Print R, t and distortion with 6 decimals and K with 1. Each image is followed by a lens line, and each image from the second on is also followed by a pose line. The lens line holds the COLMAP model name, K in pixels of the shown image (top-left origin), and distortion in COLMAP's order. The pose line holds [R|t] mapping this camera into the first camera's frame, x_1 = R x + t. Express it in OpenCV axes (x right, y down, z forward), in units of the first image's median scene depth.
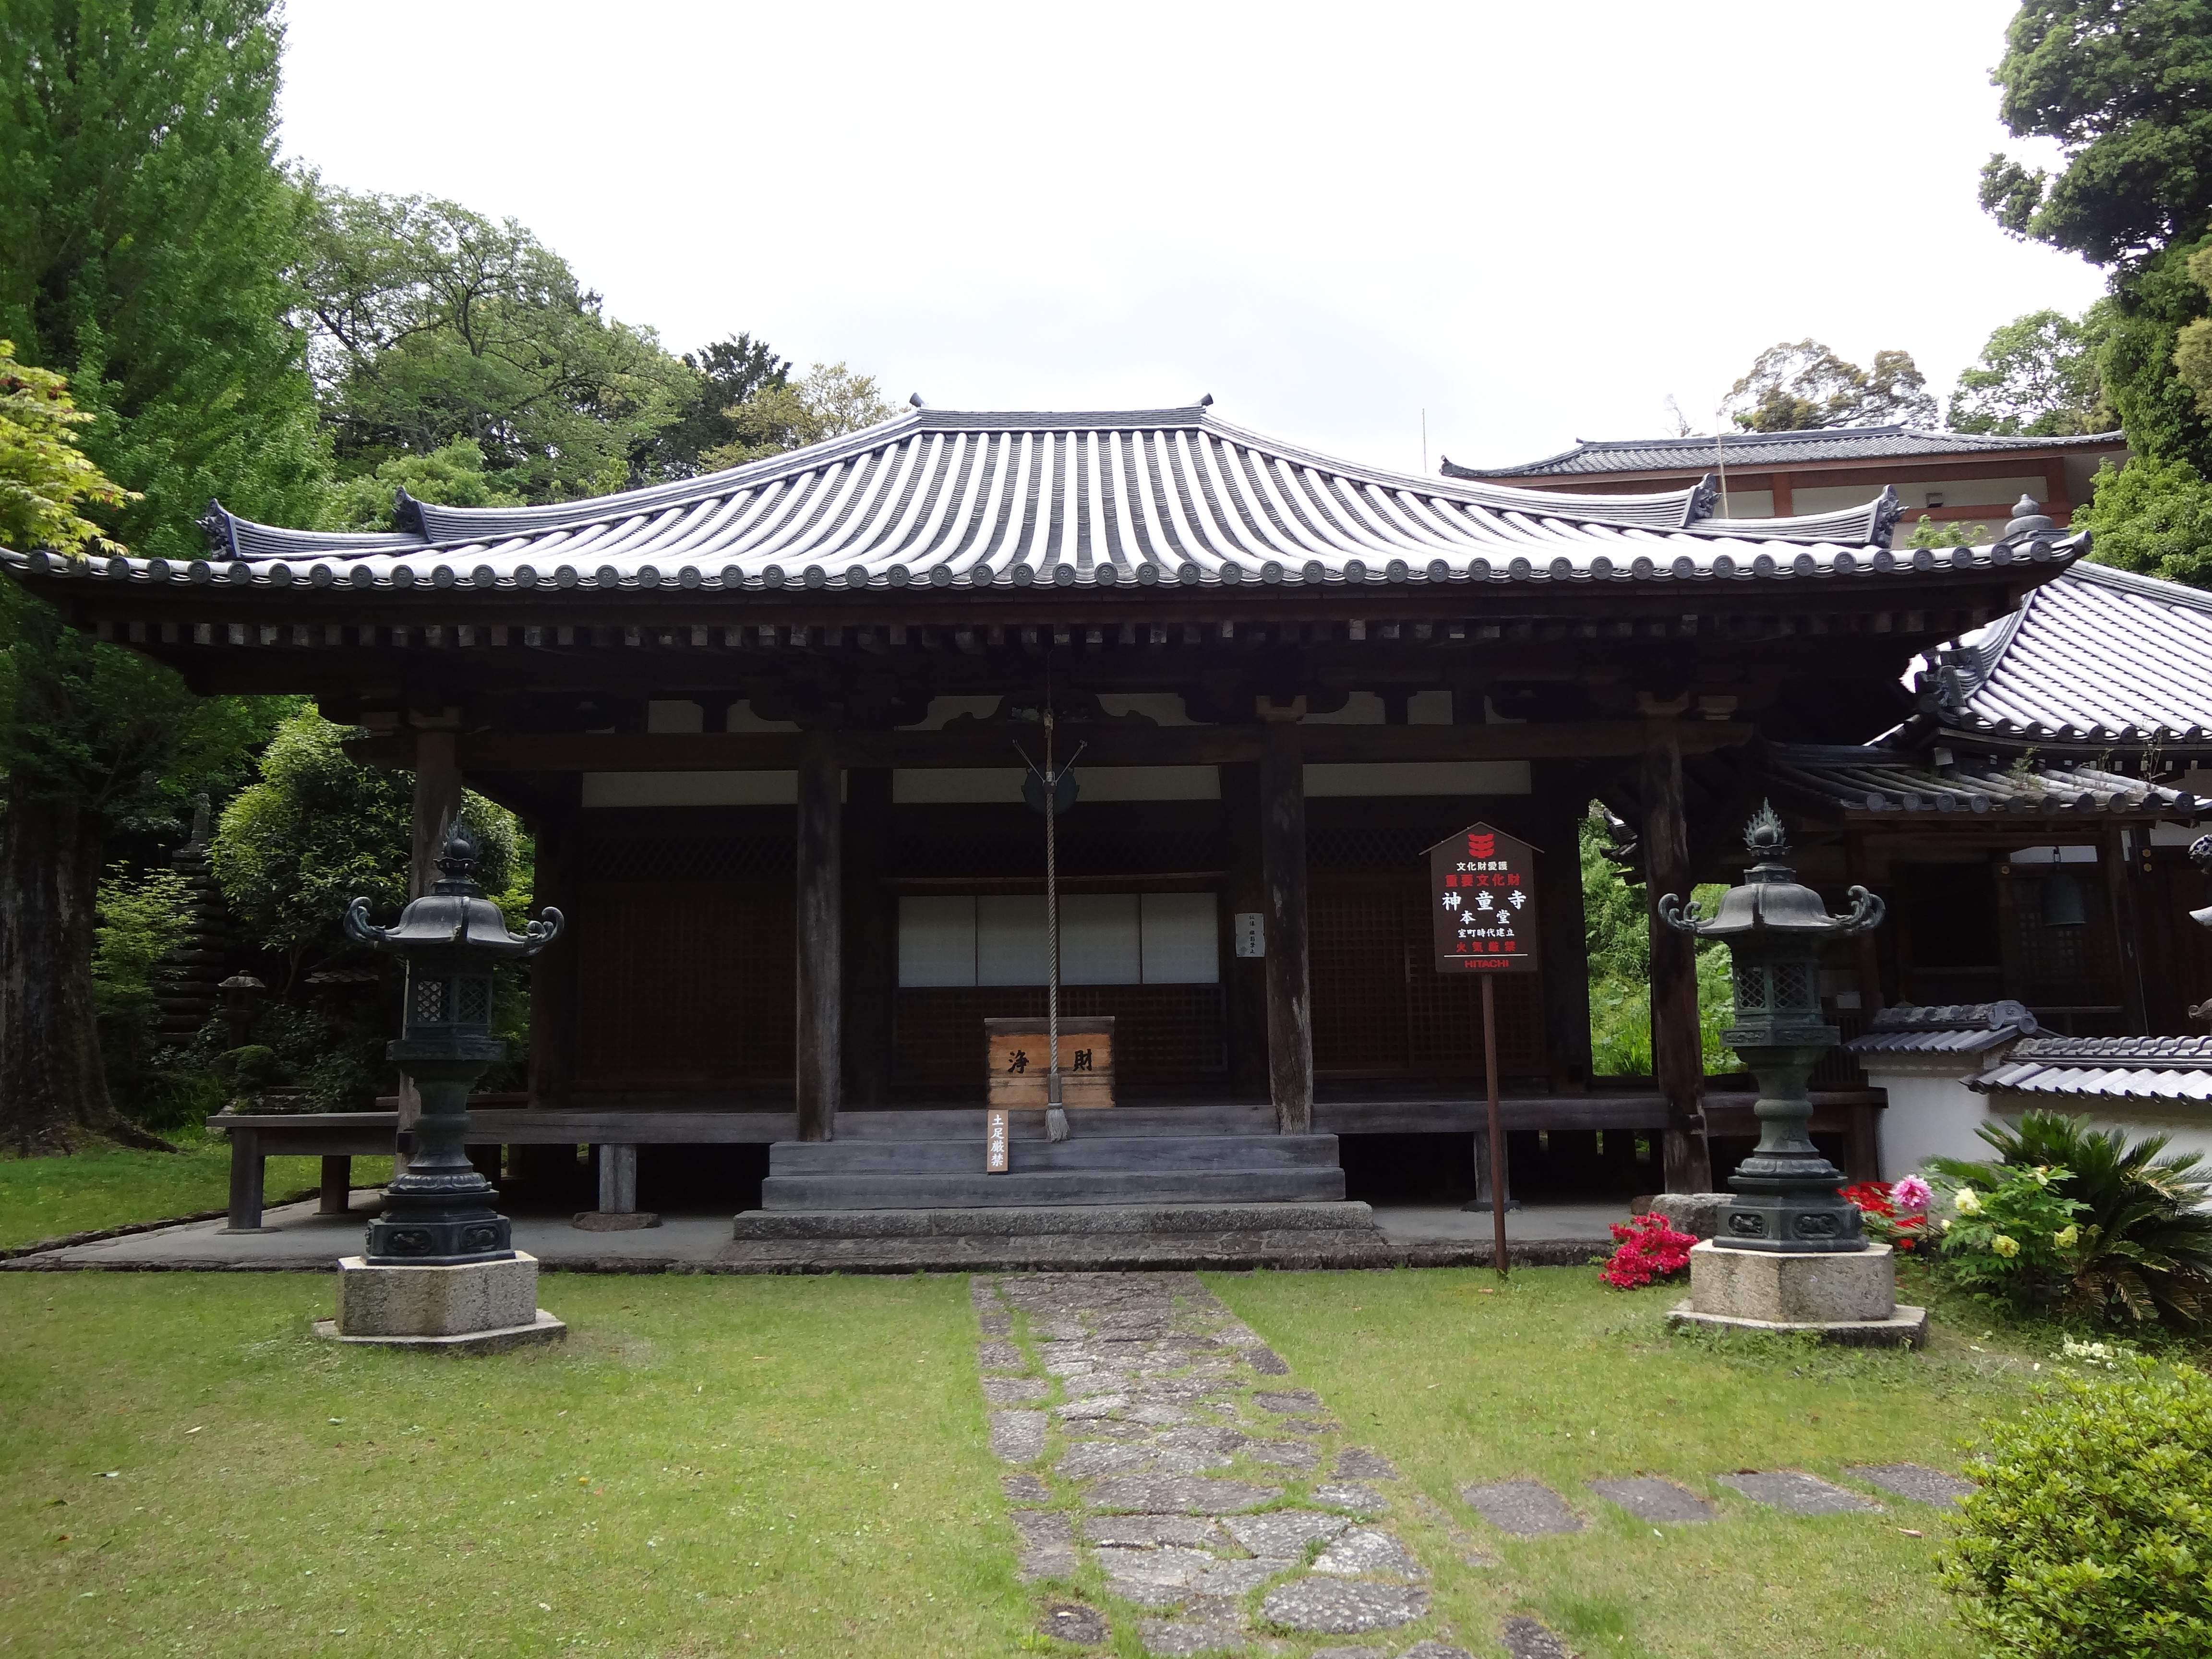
lens RADIAL K [[1632.9, 0, 1106.0], [0, 1632.9, 829.5], [0, 0, 1]] dist [0.001718, -0.040297]
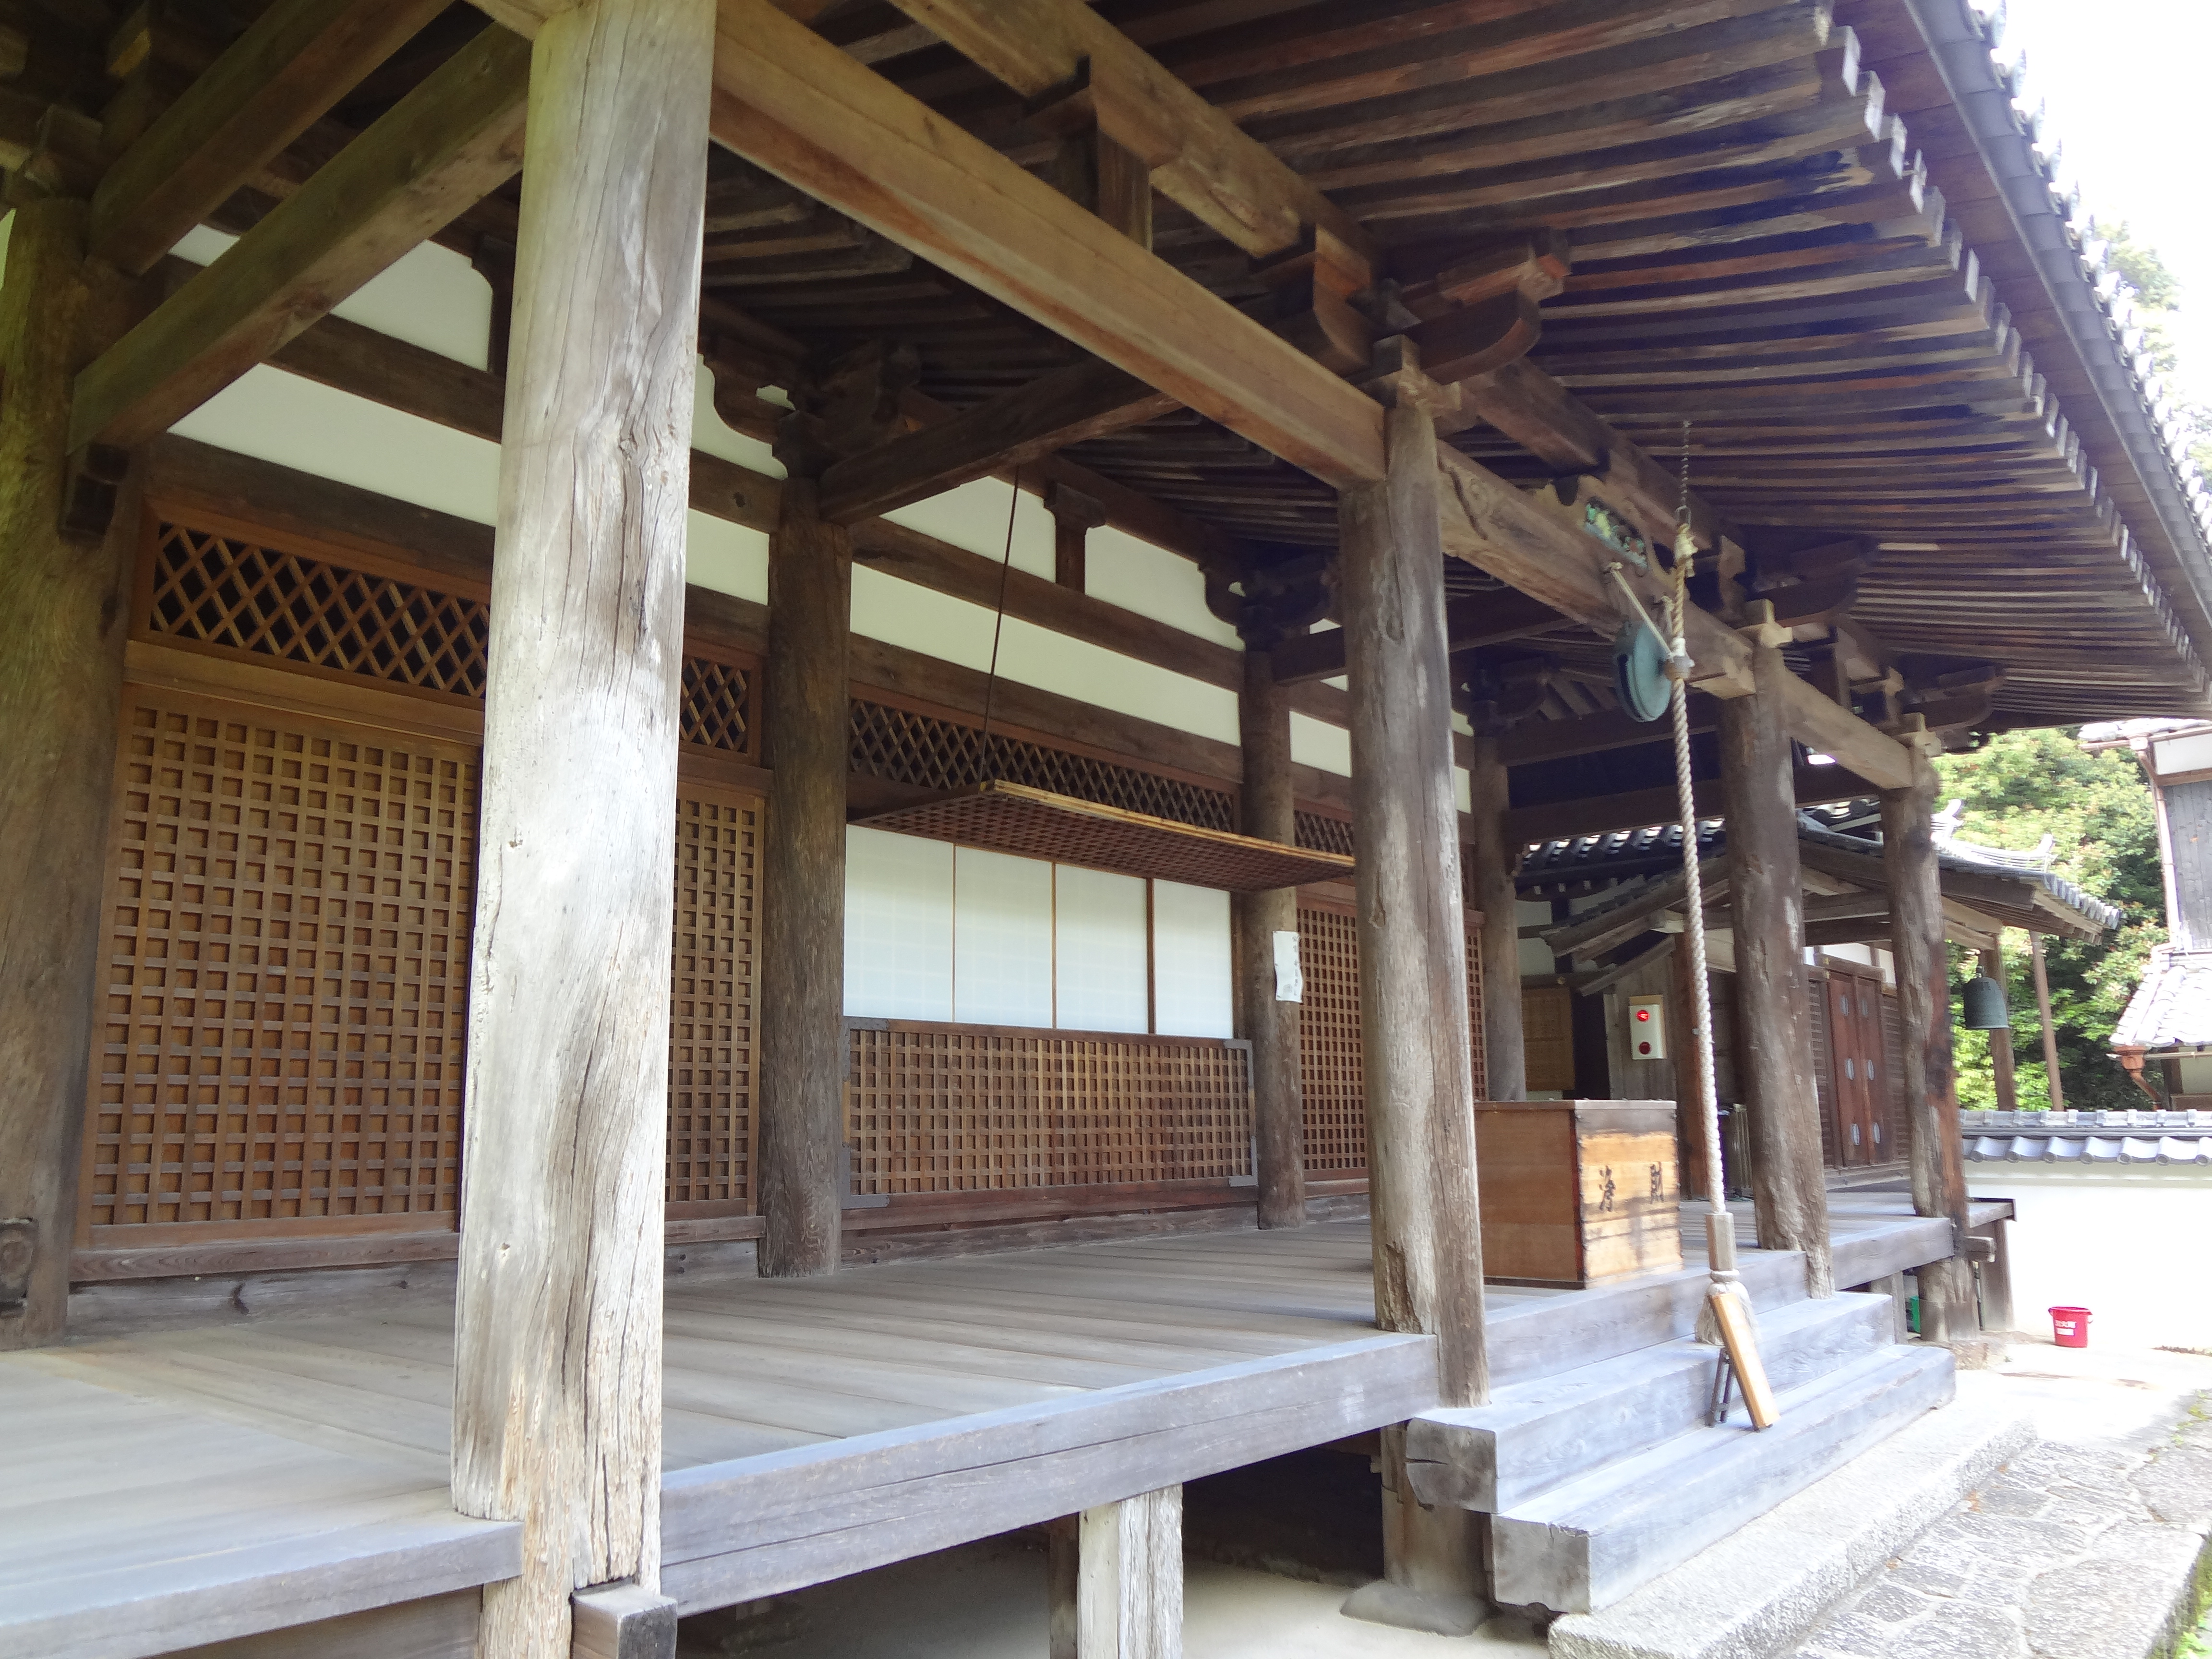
lens RADIAL K [[1632.9, 0, 1106.0], [0, 1632.9, 829.5], [0, 0, 1]] dist [0.001718, -0.040297]
pose [[0.639196, 0.146131, 0.755032, -0.445523], [-0.115417, 0.988890, -0.093683, 0.079777], [-0.760334, -0.027262, 0.648960, 0.647526]]
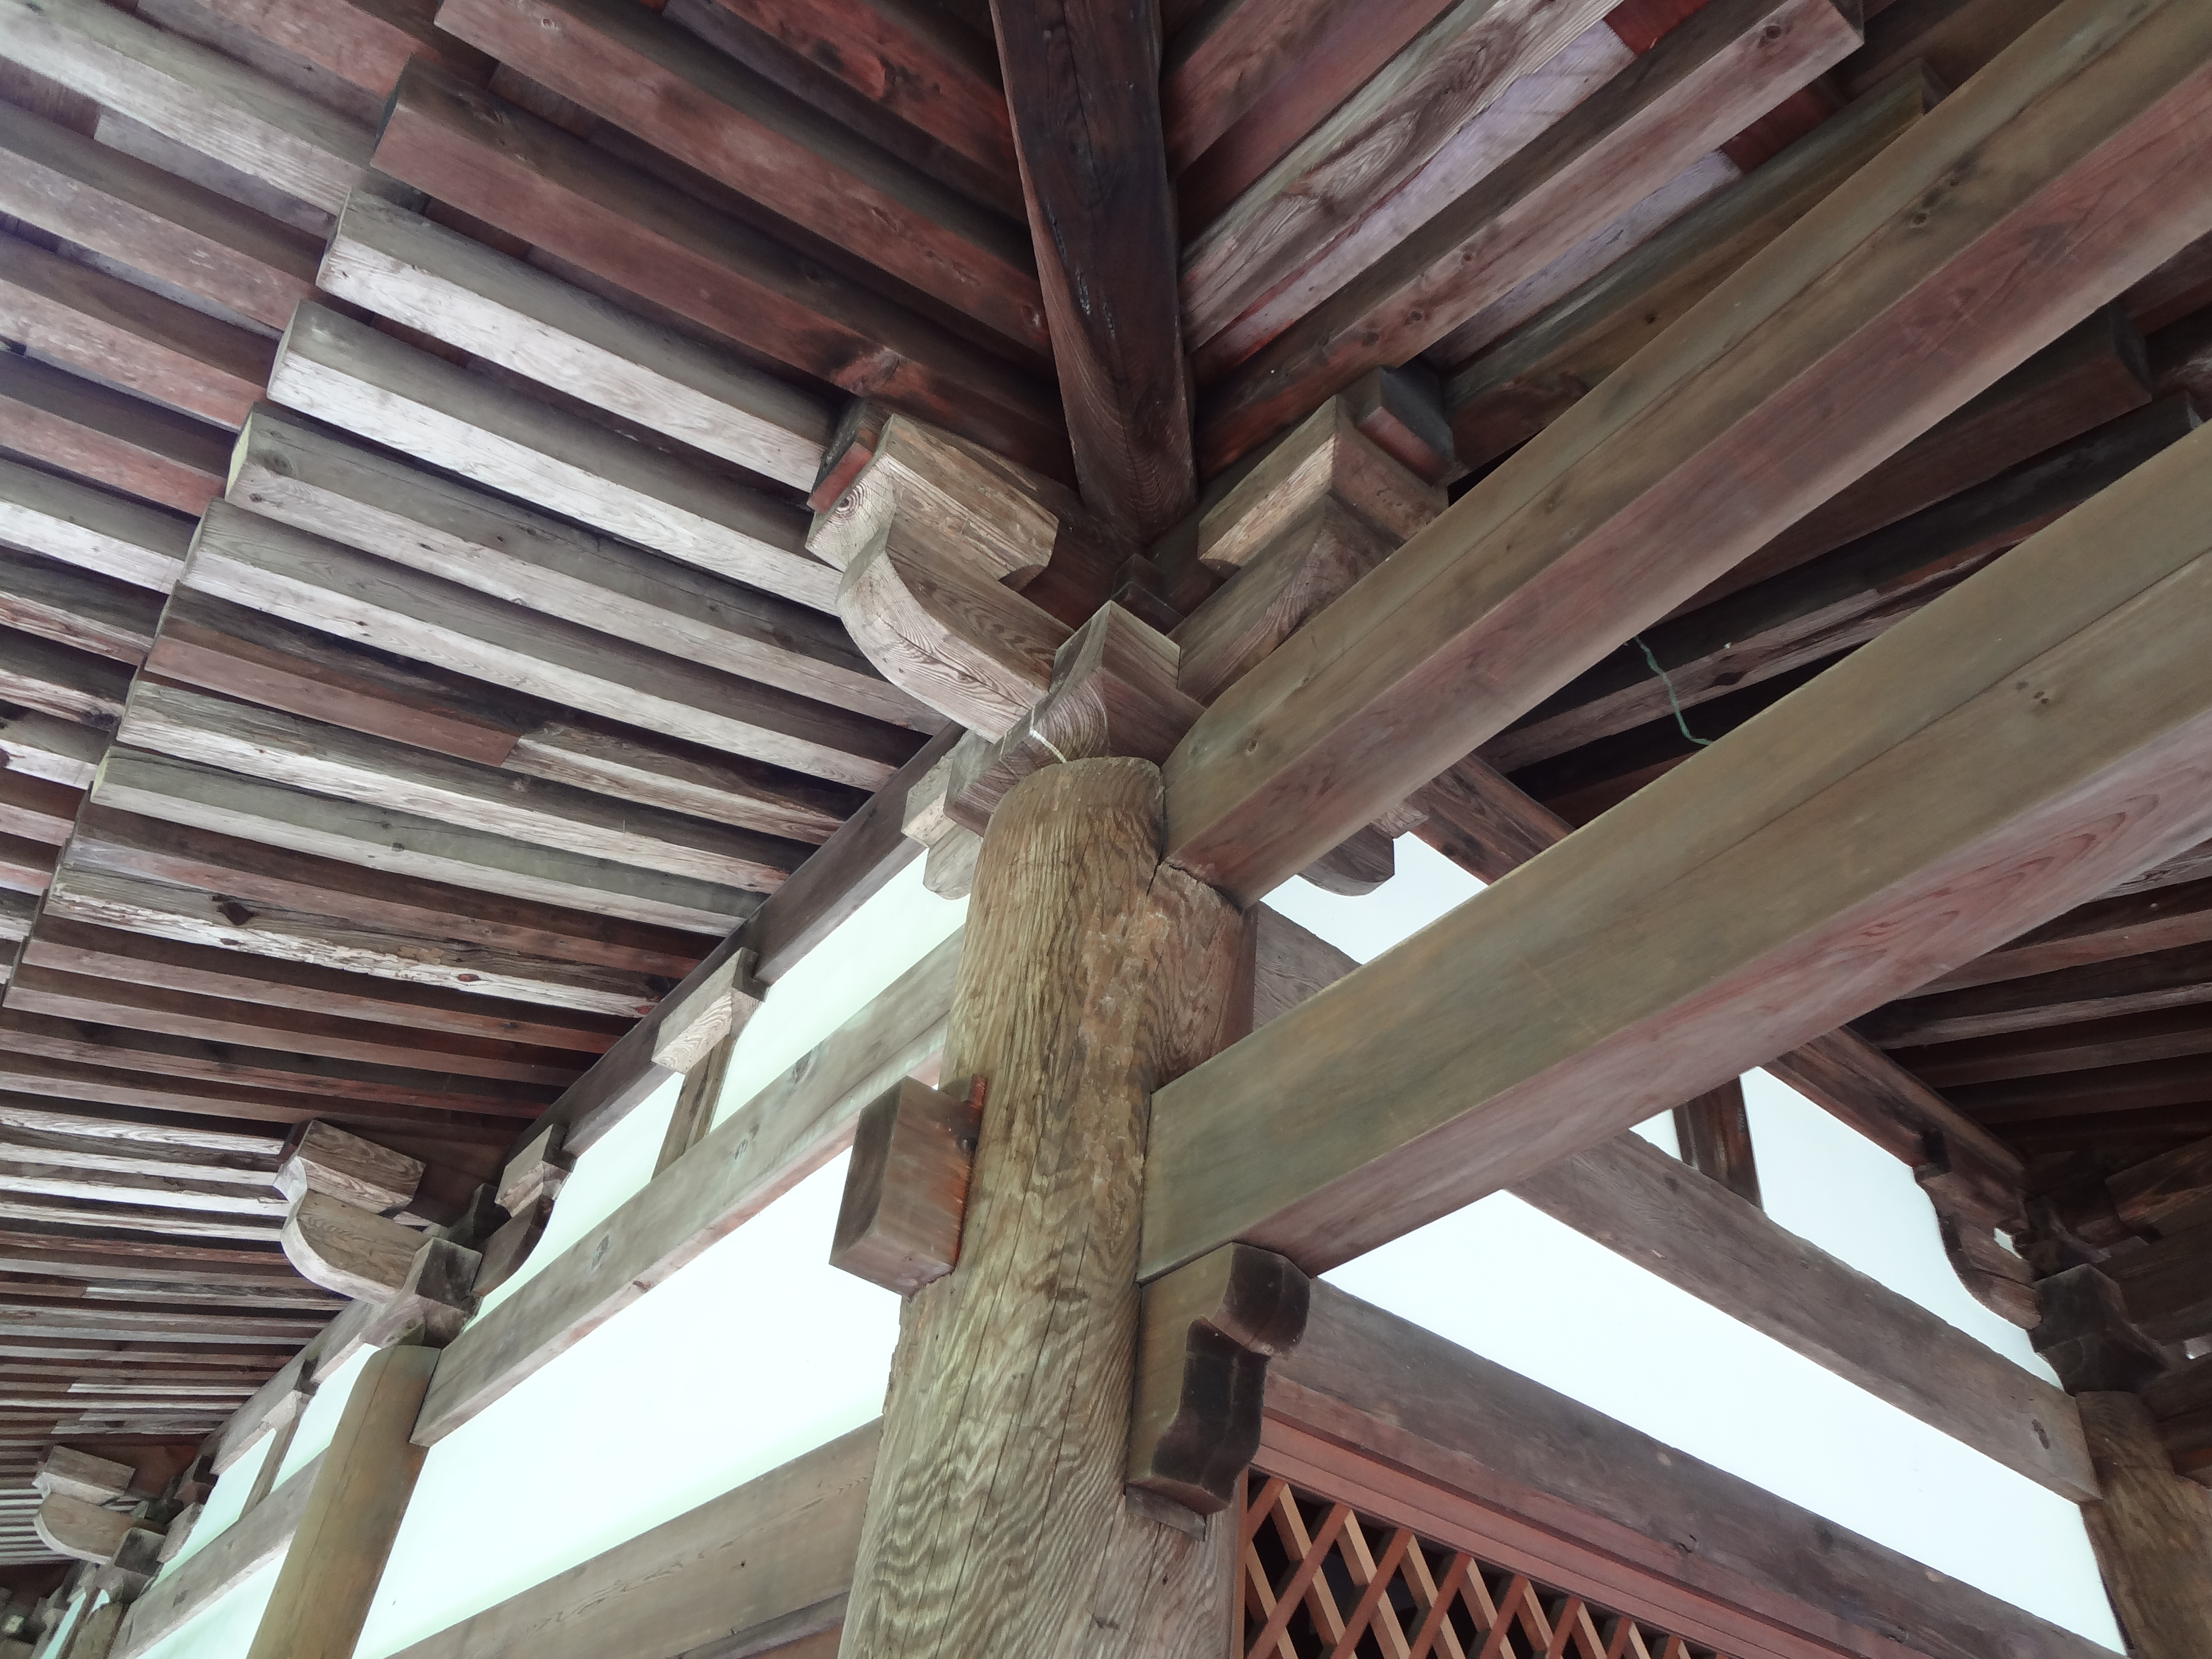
lens RADIAL K [[1632.9, 0, 1106.0], [0, 1632.9, 829.5], [0, 0, 1]] dist [0.001718, -0.040297]
pose [[0.781871, 0.476995, 0.401438, -0.414608], [-0.192986, 0.797458, -0.571679, 0.044934], [-0.592818, 0.369508, 0.715563, 0.912971]]
